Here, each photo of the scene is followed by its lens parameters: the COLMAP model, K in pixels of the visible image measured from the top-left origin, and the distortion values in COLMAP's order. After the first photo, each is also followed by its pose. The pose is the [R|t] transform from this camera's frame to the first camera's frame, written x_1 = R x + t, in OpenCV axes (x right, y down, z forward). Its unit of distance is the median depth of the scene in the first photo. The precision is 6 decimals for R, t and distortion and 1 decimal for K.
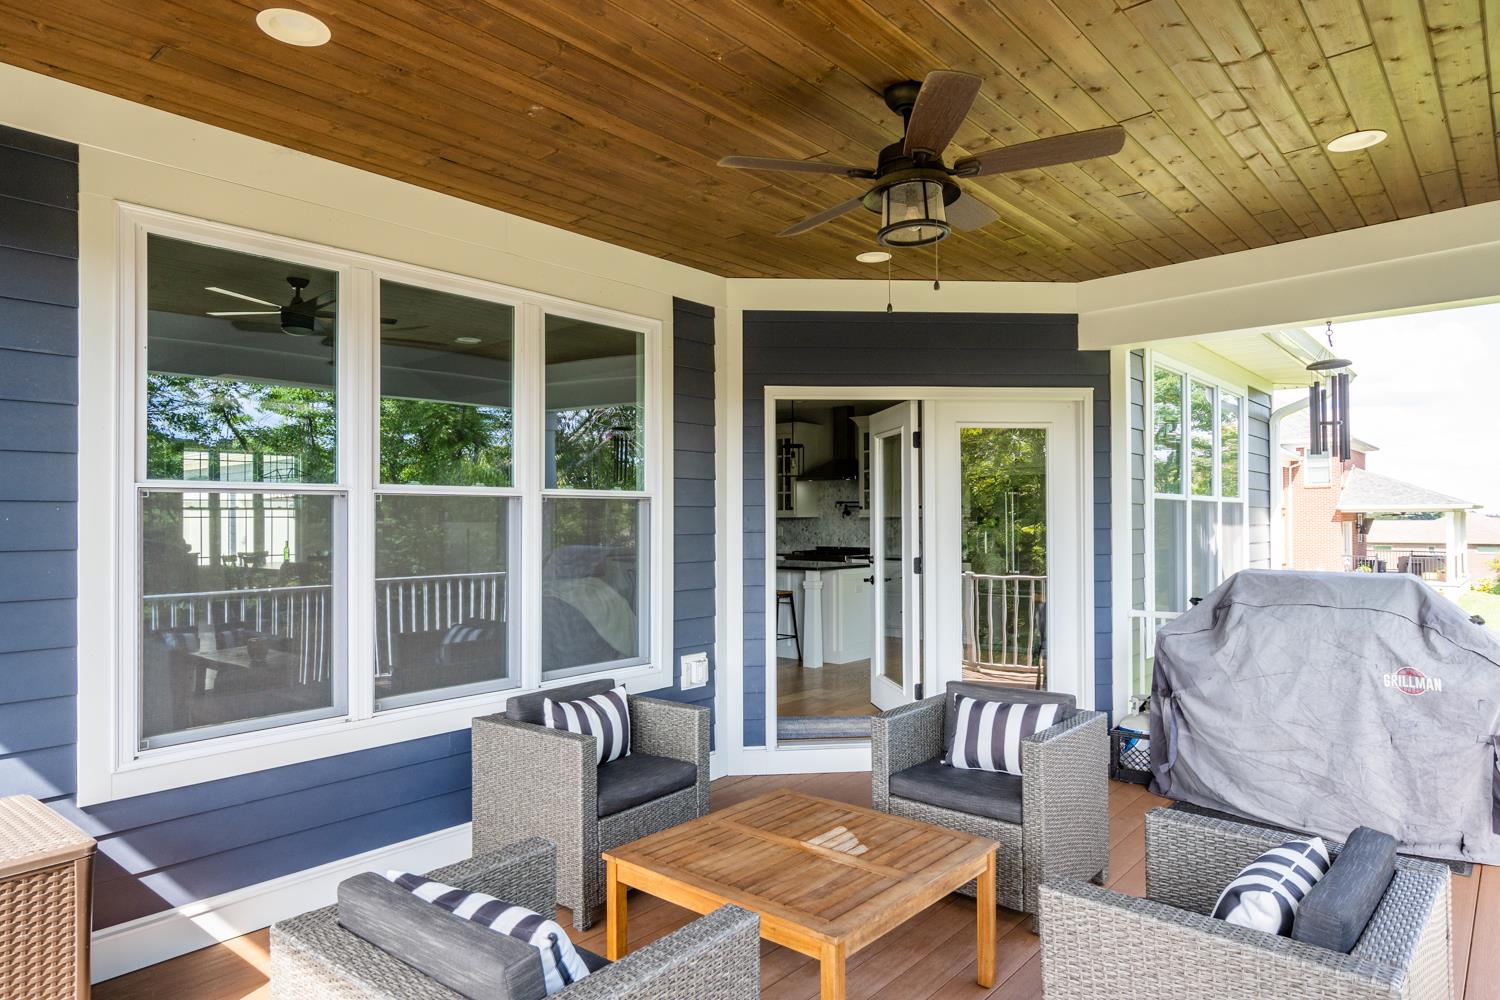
lens RADIAL K [[904.1, 0, 750.0], [0, 904.1, 500.0], [0, 0, 1]] dist [-0.002160, -0.000071]
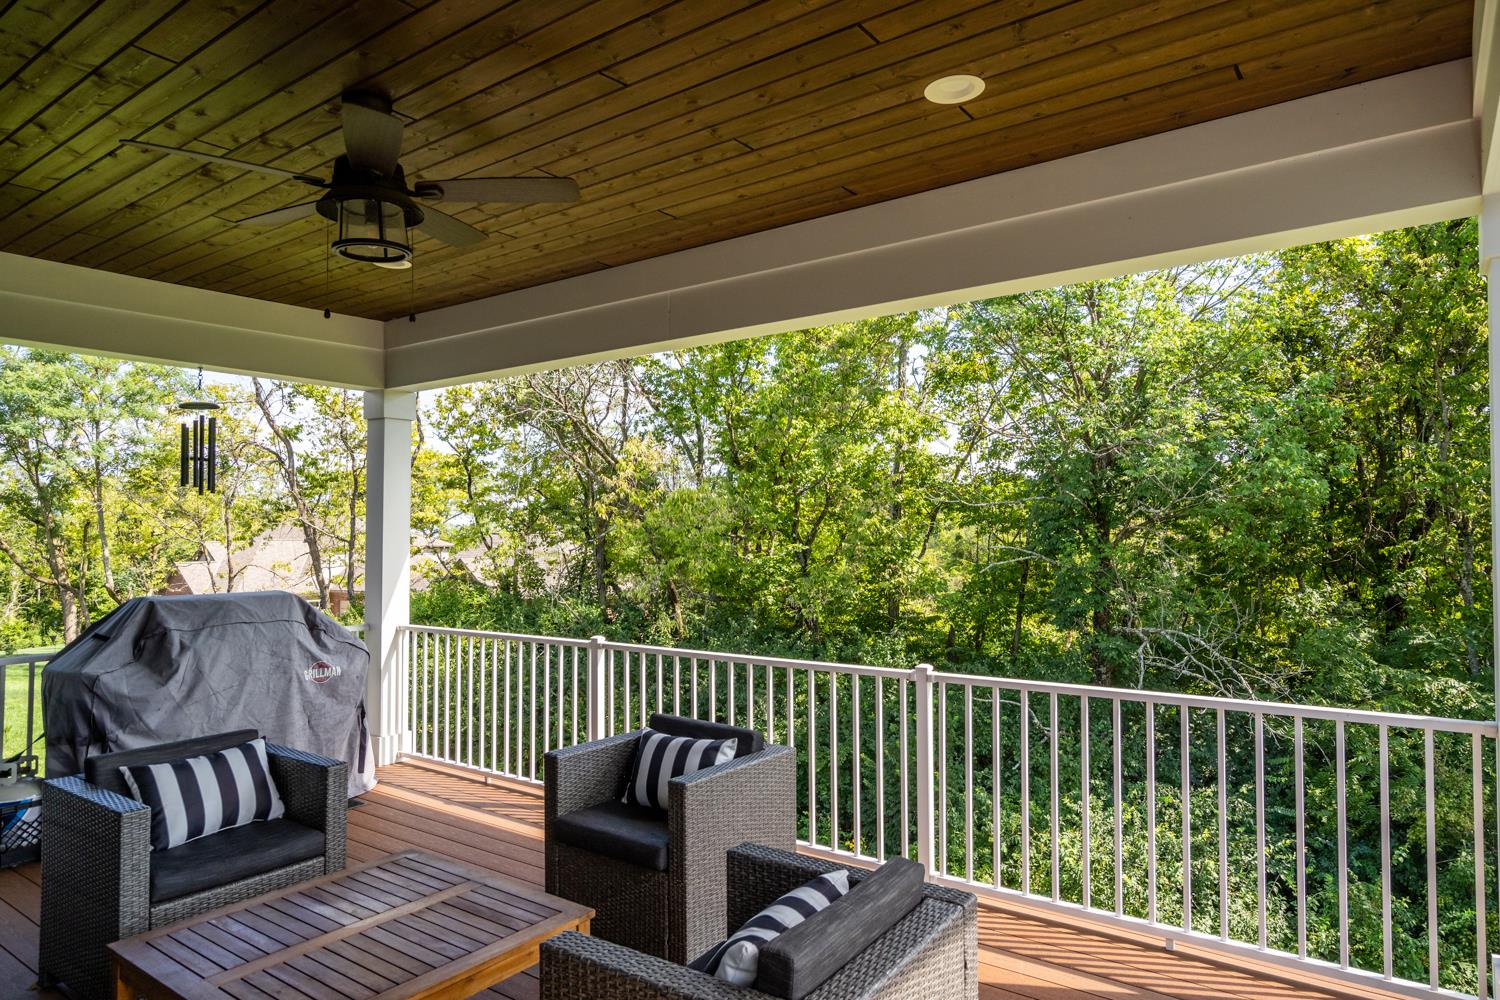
lens RADIAL K [[904.1, 0, 750.0], [0, 904.1, 500.0], [0, 0, 1]] dist [-0.002160, -0.000071]
pose [[-0.079692, 0.043424, 0.995873, -0.589352], [-0.010929, 0.998953, -0.044433, 0.006746], [-0.996760, -0.014425, -0.079134, 0.486386]]
